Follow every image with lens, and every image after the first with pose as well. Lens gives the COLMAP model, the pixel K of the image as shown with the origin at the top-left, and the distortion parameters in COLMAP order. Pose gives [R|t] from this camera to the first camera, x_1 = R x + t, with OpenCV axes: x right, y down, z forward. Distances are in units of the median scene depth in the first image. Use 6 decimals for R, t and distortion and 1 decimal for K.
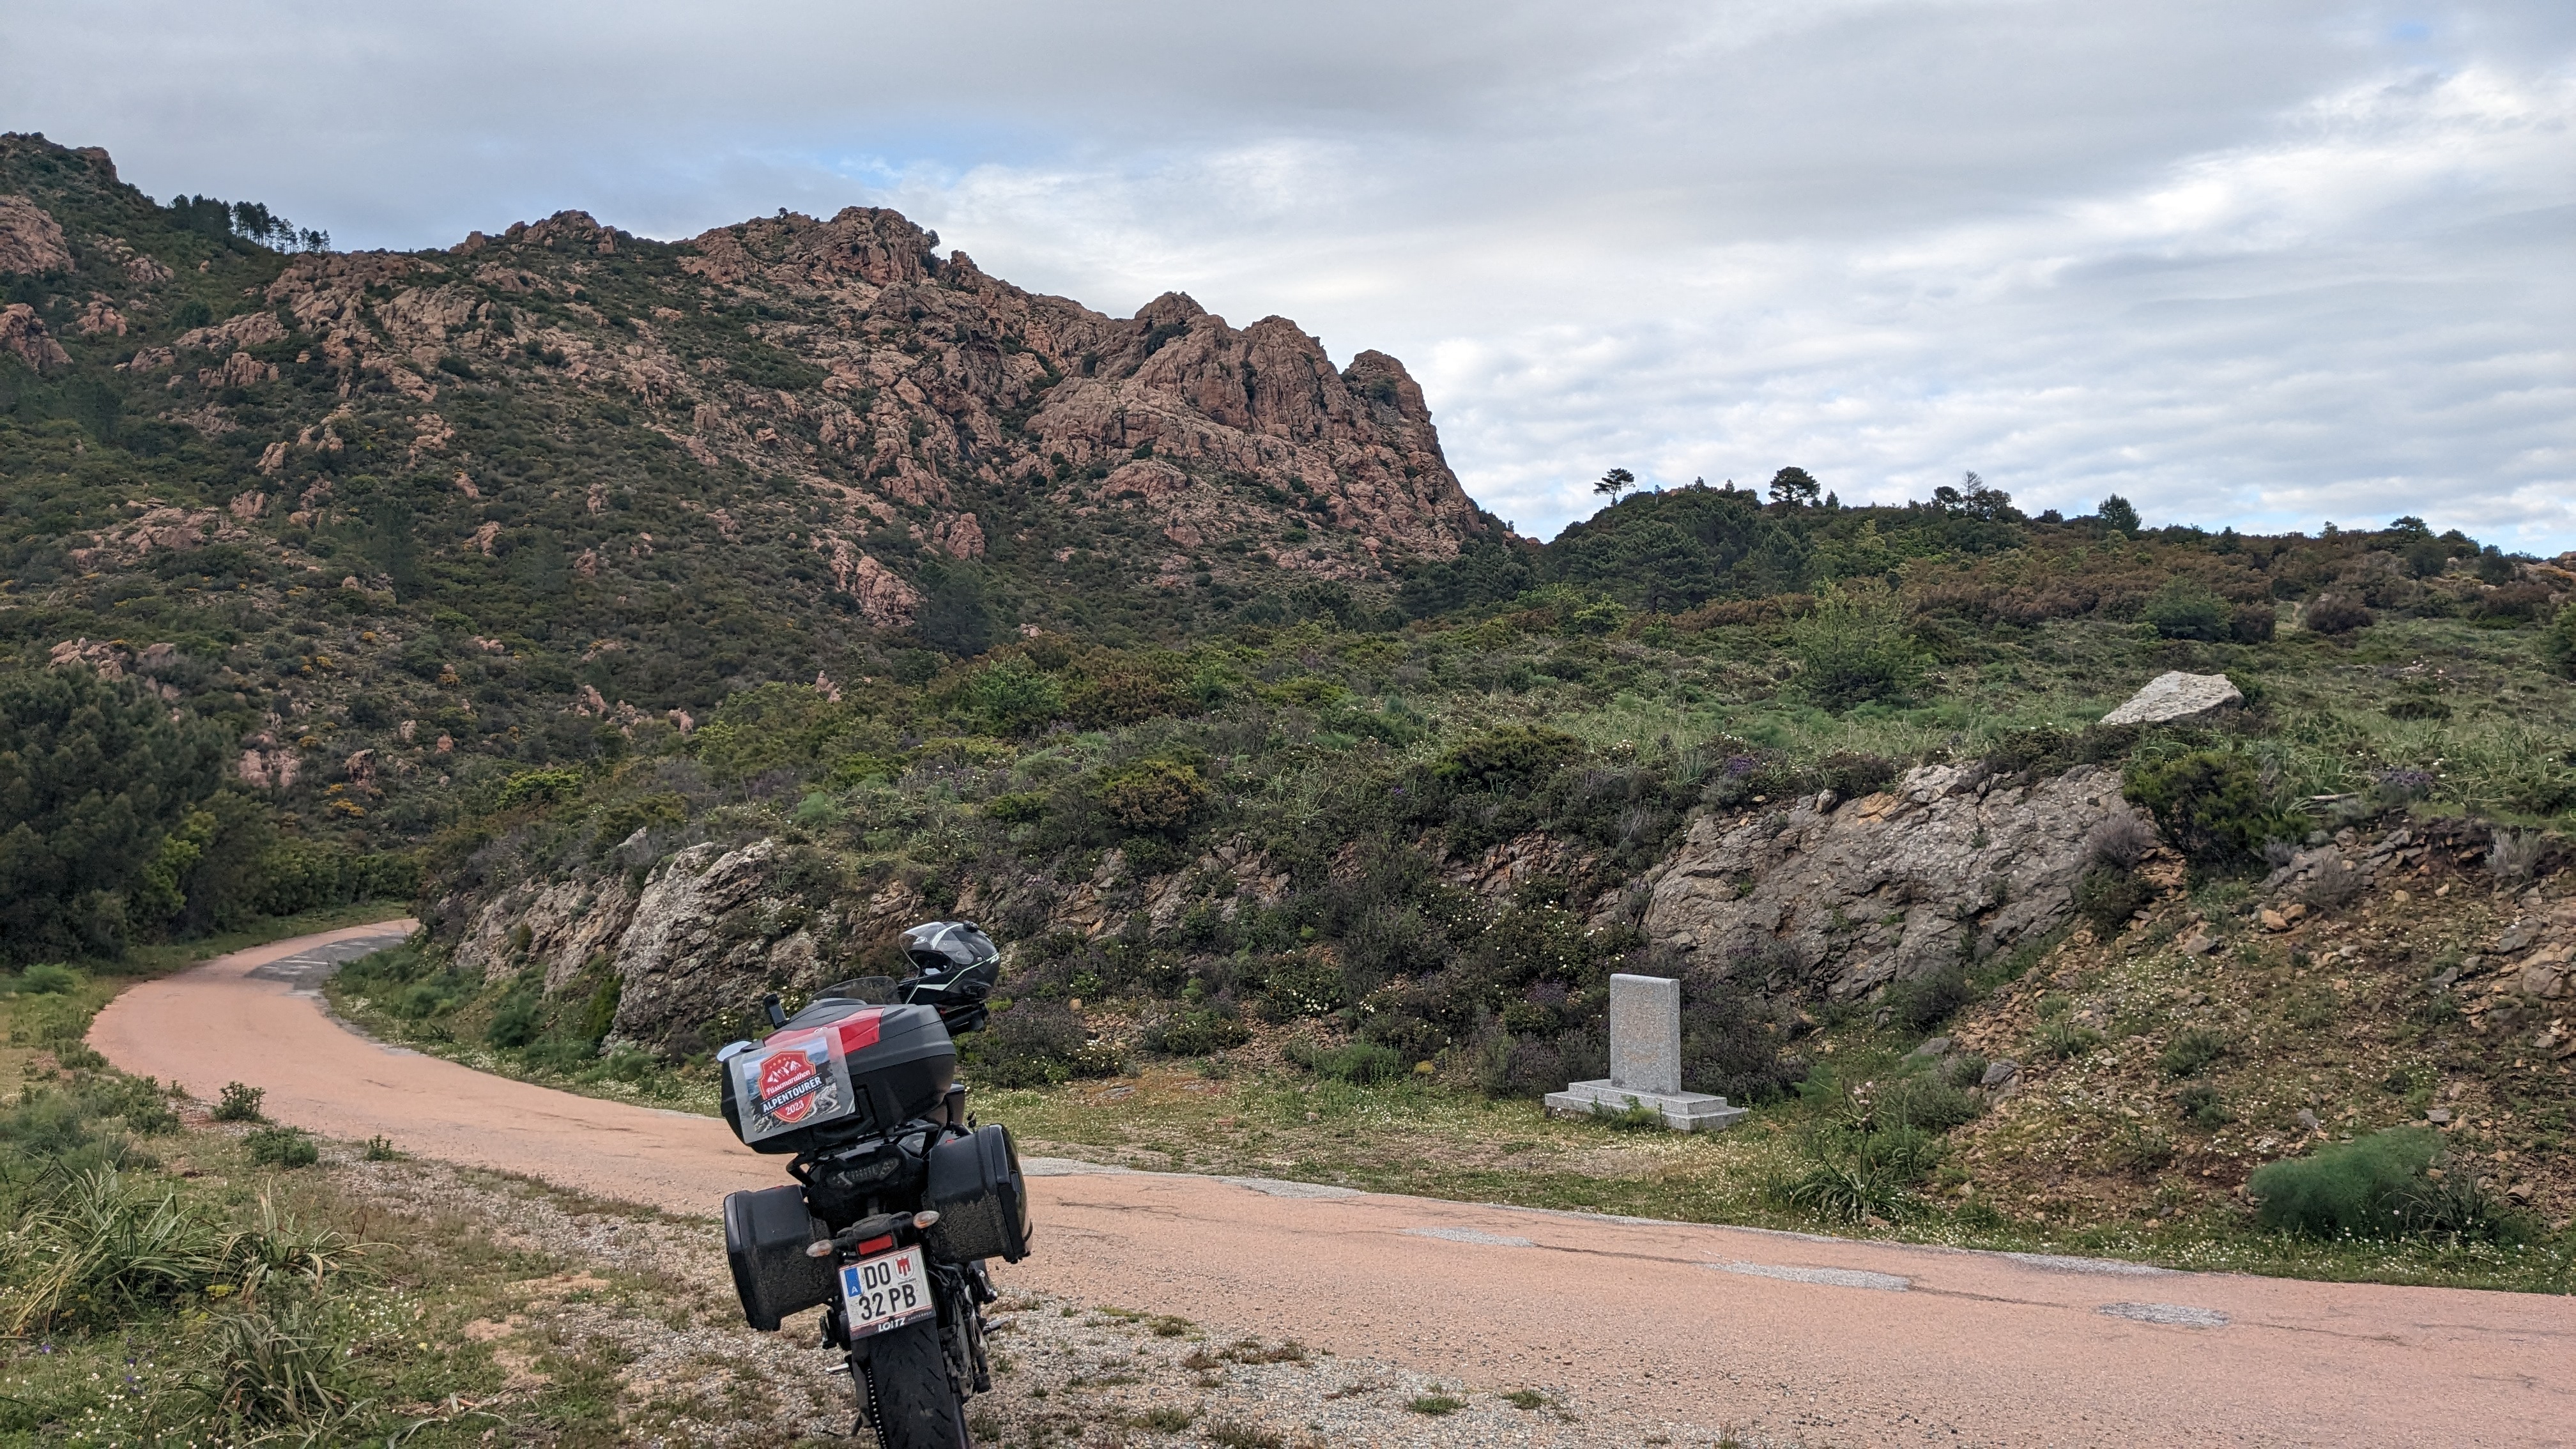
lens RADIAL K [[1893.7, 0, 1288.0], [0, 1893.7, 724.5], [0, 0, 1]] dist [0.046614, -0.000644]
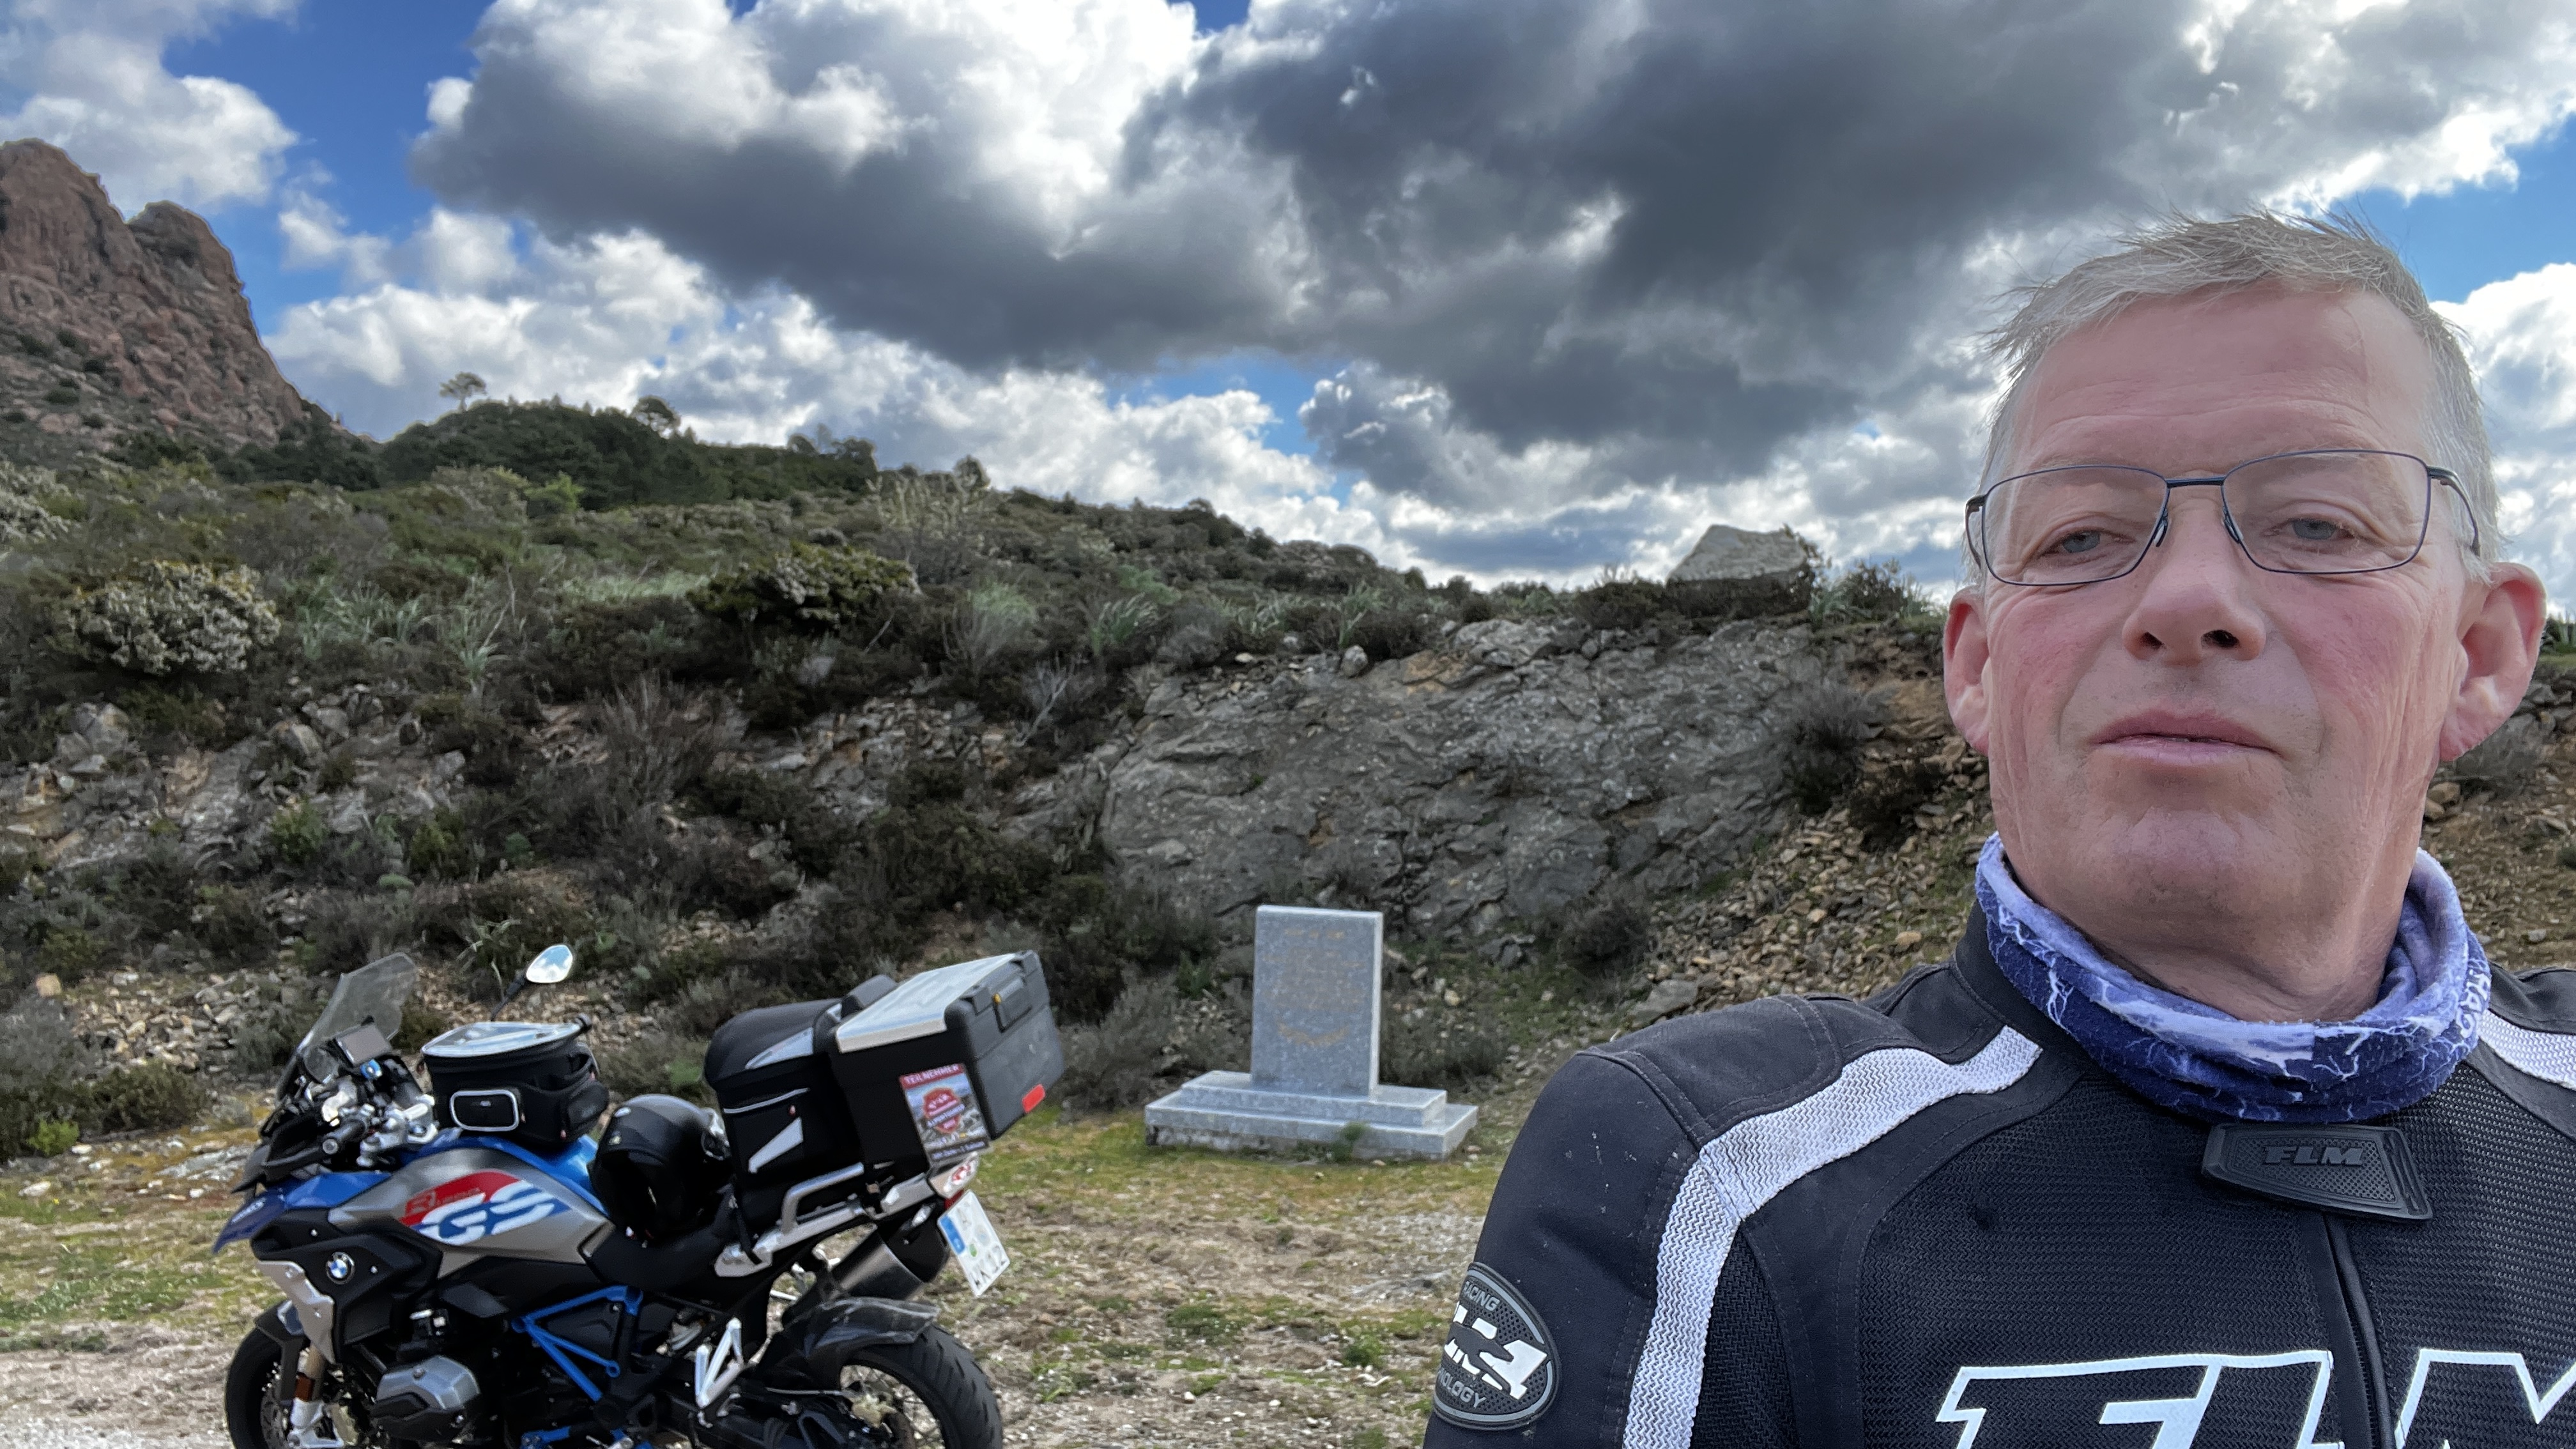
lens RADIAL K [[1733.4, 0, 1288.0], [0, 1733.4, 724.5], [0, 0, 1]] dist [-0.003431, -0.003461]
pose [[0.806459, 0.030035, 0.590526, -0.122255], [-0.053749, 0.998298, 0.022628, 0.044879], [-0.588842, -0.049989, 0.806701, 0.413176]]
